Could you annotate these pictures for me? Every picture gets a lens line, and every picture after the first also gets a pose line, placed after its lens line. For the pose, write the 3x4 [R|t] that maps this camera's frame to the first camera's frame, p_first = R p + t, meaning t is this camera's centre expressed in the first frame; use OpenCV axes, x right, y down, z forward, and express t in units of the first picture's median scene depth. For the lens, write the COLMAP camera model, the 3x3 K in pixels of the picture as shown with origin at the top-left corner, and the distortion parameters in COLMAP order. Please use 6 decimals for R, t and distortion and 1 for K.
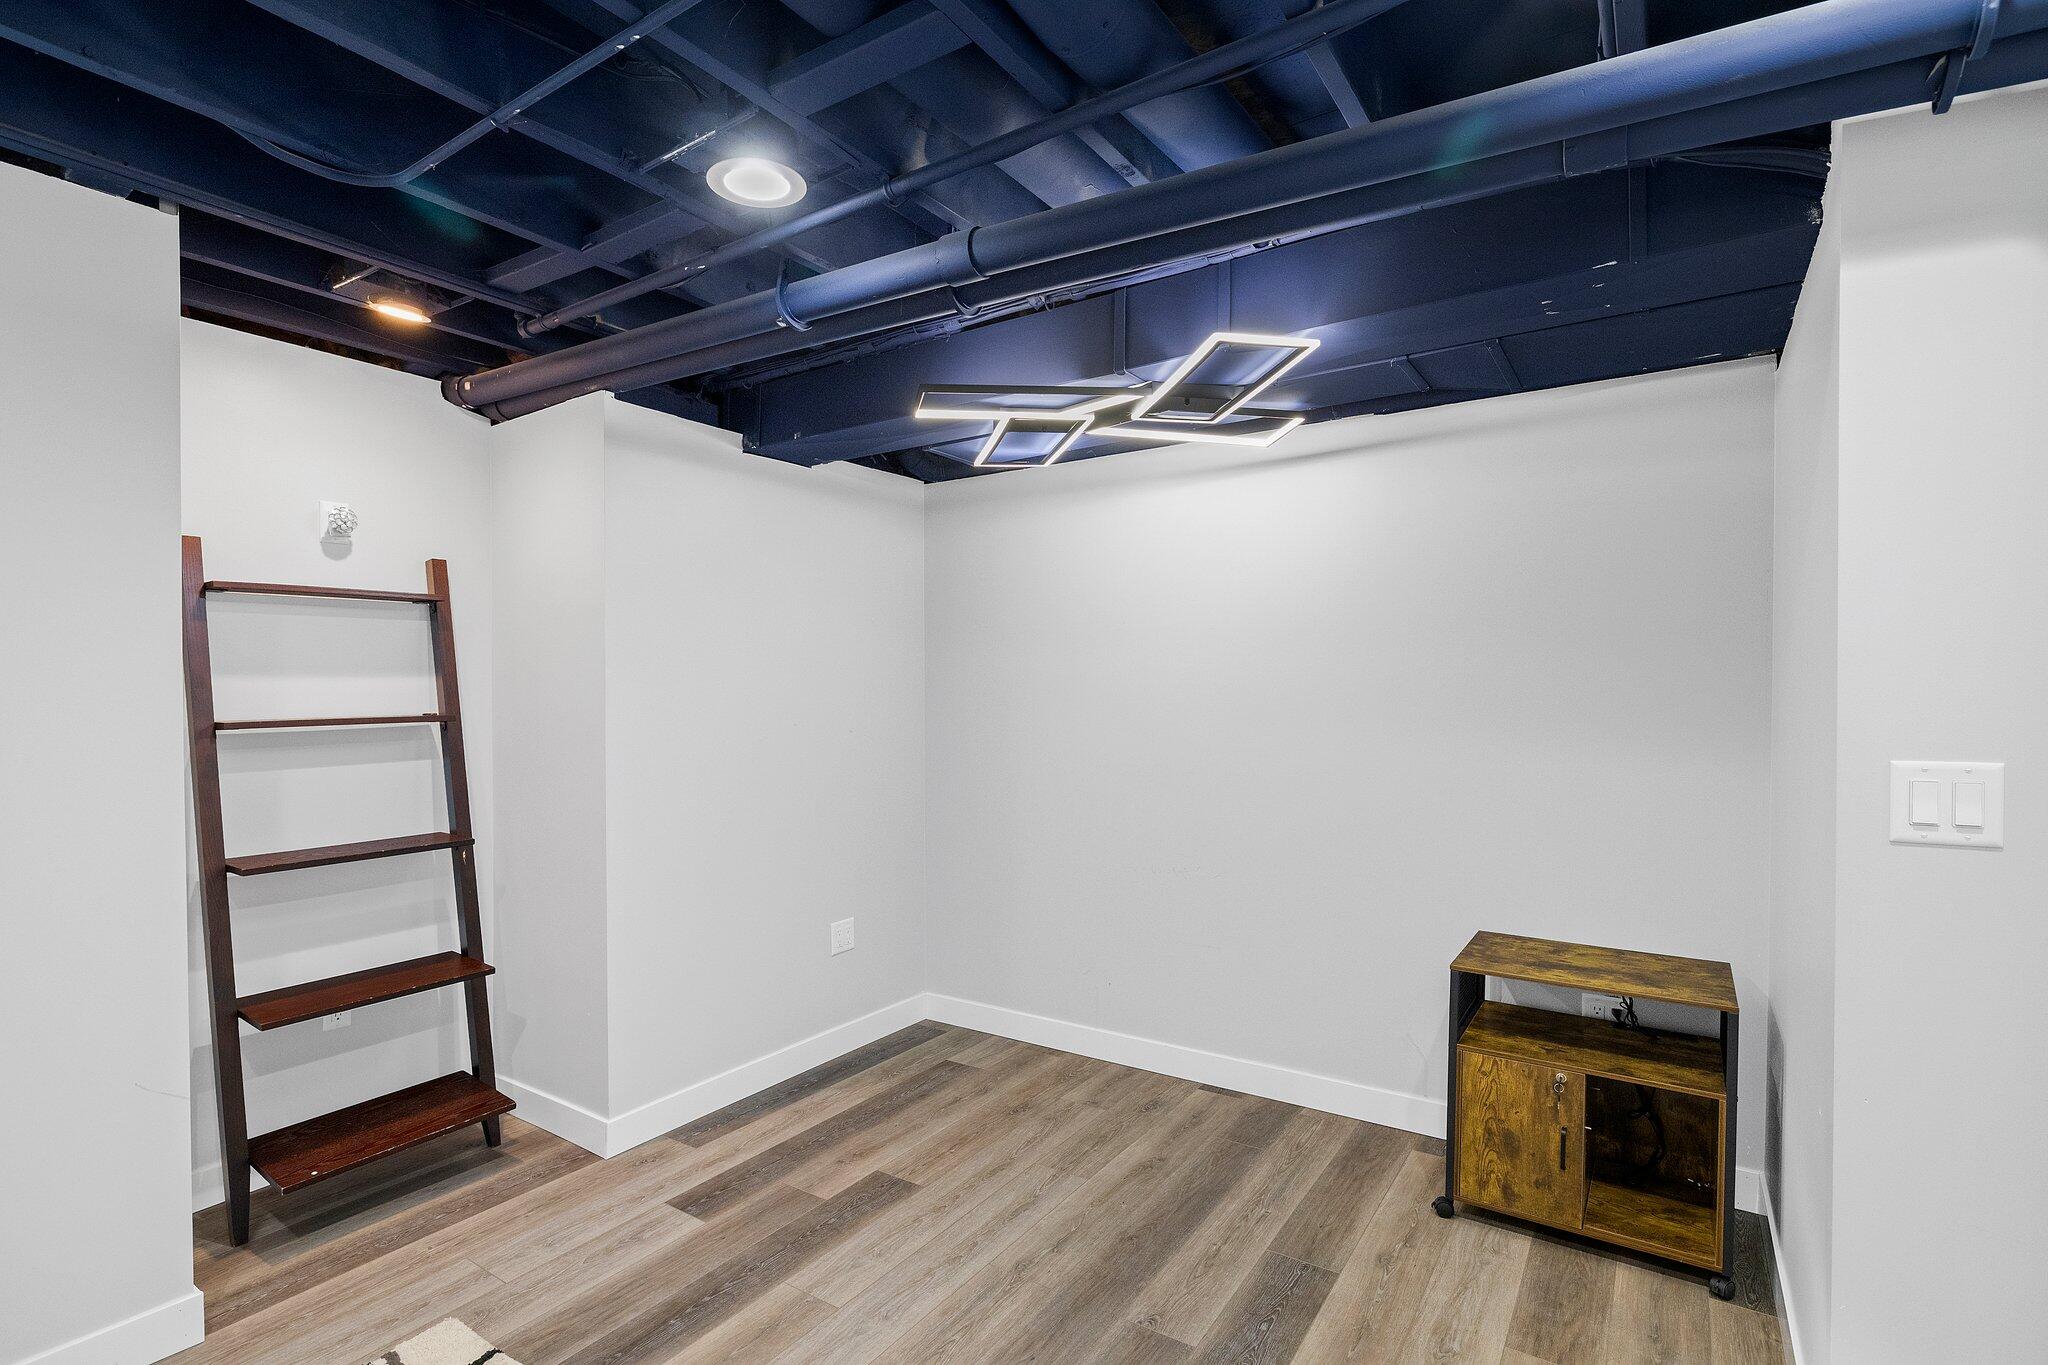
lens RADIAL K [[964.5, 0, 1025.8], [0, 964.5, 701.5], [0, 0, 1]] dist [-0.007638, 0.001772]
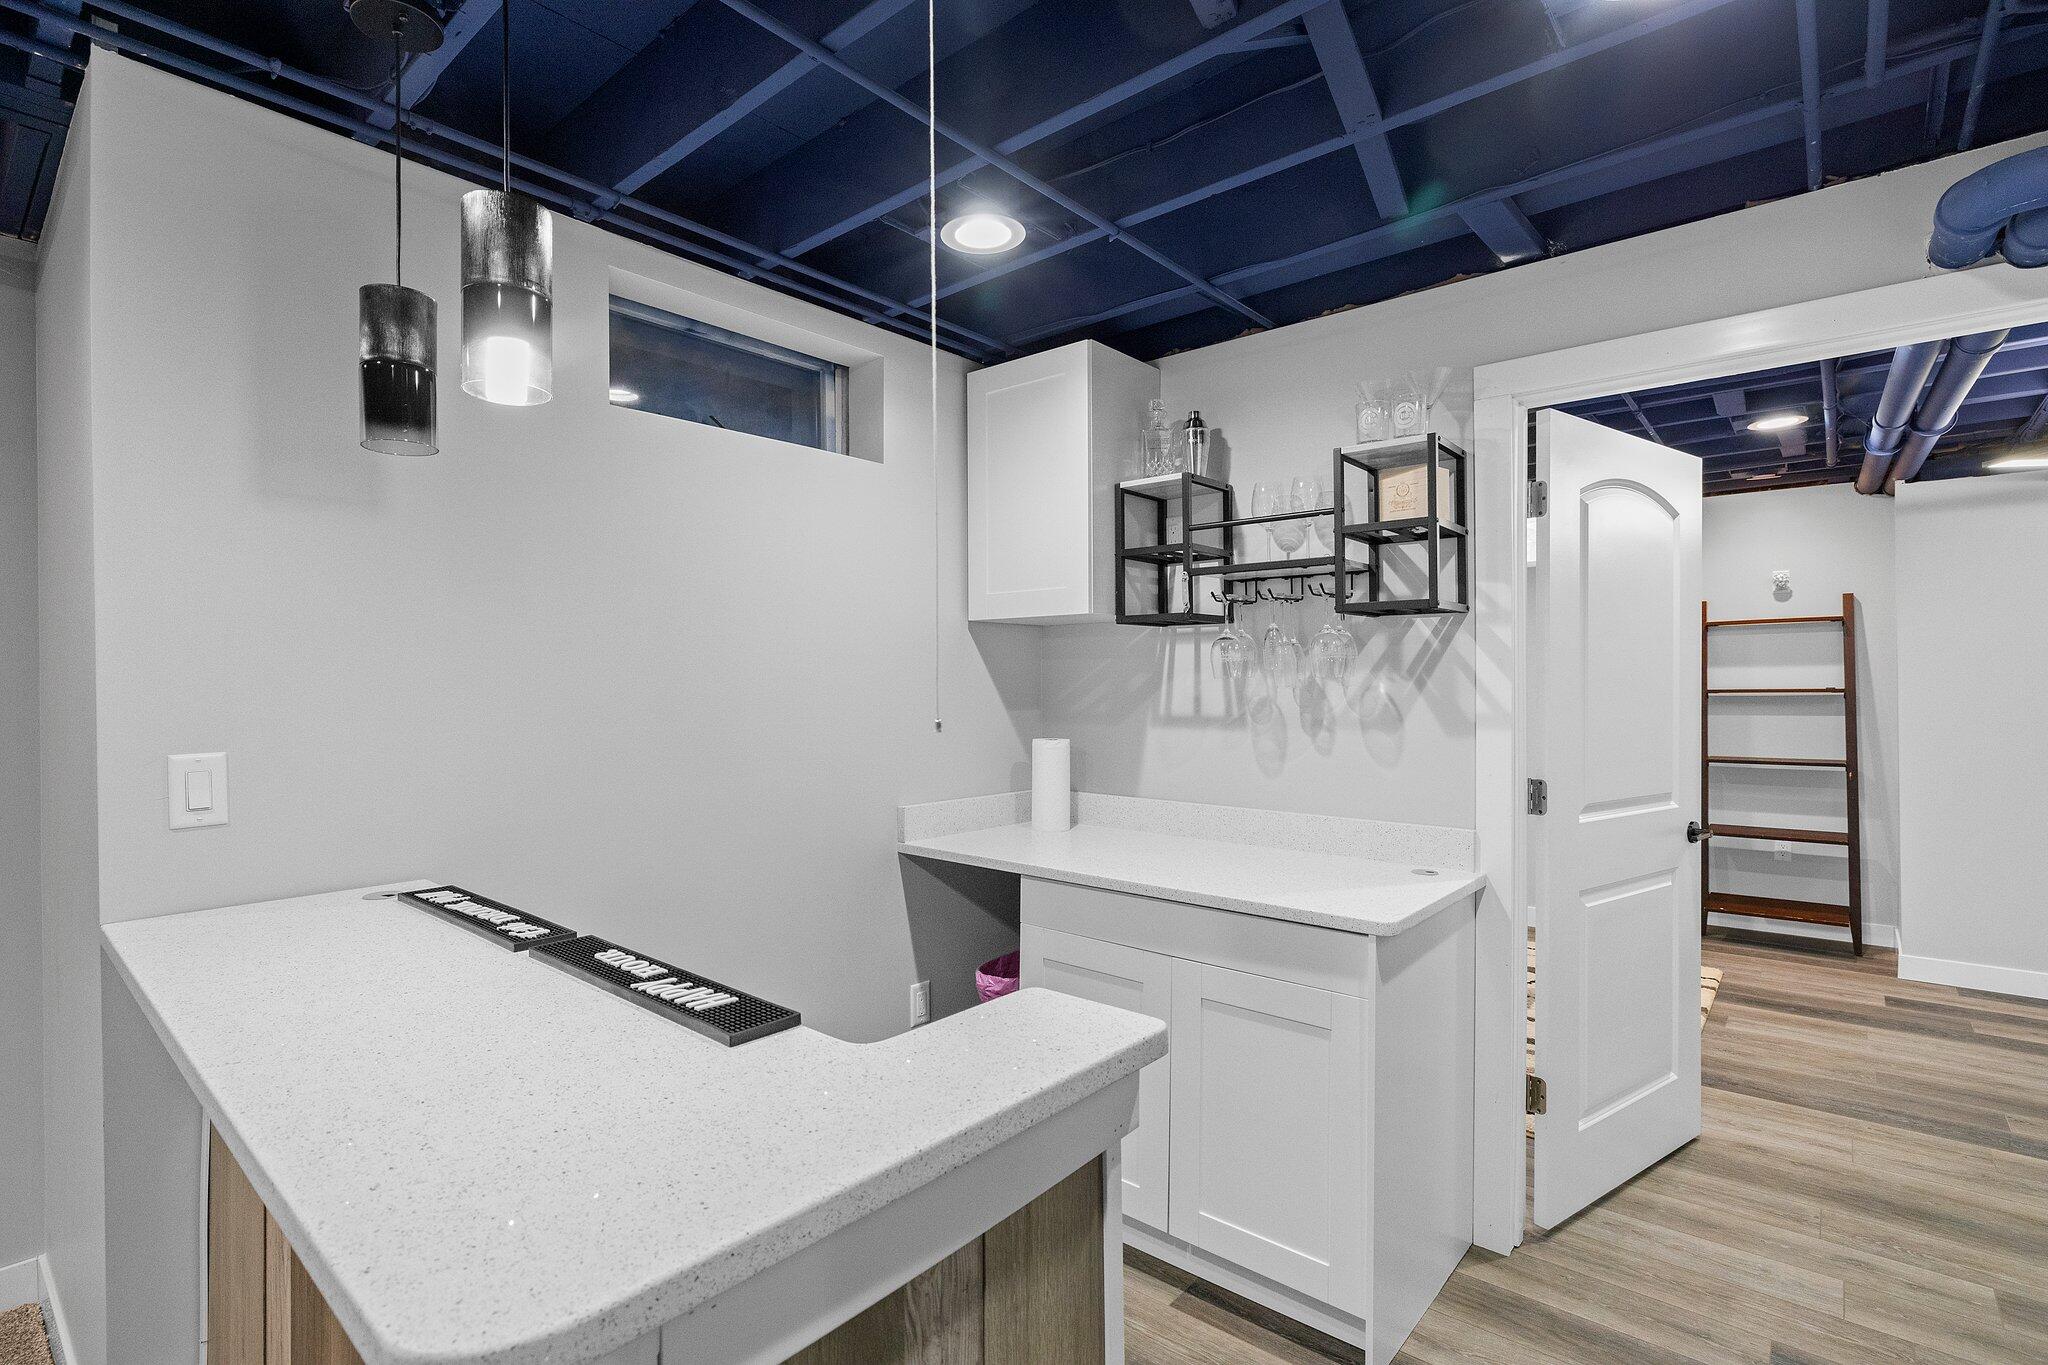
lens RADIAL K [[964.5, 0, 1019.5], [0, 964.5, 684.0], [0, 0, 1]] dist [-0.007638, 0.001772]
pose [[-0.131192, 0.001701, -0.991356, 1.247061], [-0.006299, 0.999977, 0.002549, 0.010390], [0.991337, 0.006579, -0.131178, -0.192608]]
